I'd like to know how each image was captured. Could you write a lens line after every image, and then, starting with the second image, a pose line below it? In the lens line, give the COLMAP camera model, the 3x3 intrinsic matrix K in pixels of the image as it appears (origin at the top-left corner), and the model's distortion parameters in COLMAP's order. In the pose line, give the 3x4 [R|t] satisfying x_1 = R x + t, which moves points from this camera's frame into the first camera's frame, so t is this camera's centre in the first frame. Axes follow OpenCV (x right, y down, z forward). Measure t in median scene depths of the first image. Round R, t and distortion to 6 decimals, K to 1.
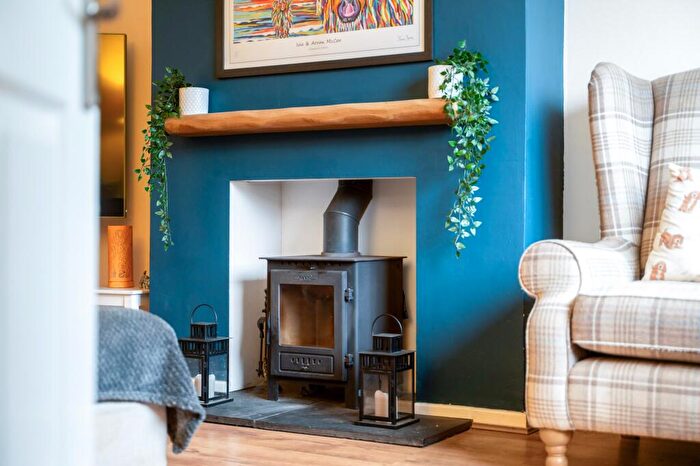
lens RADIAL K [[1058.9, 0, 350.0], [0, 1058.9, 233.0], [0, 0, 1]] dist [0.004302, 0.001239]
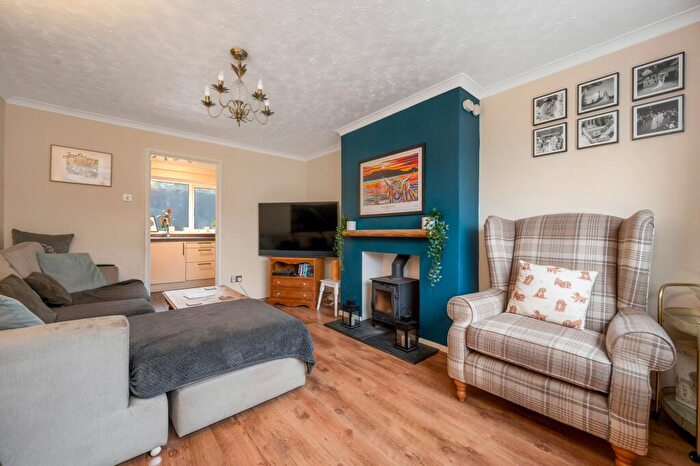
lens RADIAL K [[278.5, 0, 350.0], [0, 278.5, 233.0], [0, 0, 1]] dist [-0.000178, -0.000112]
pose [[0.946759, -0.005530, -0.321897, 0.132096], [0.004705, 0.999983, -0.003342, -0.117311], [0.321910, 0.001650, 0.946769, 0.265650]]
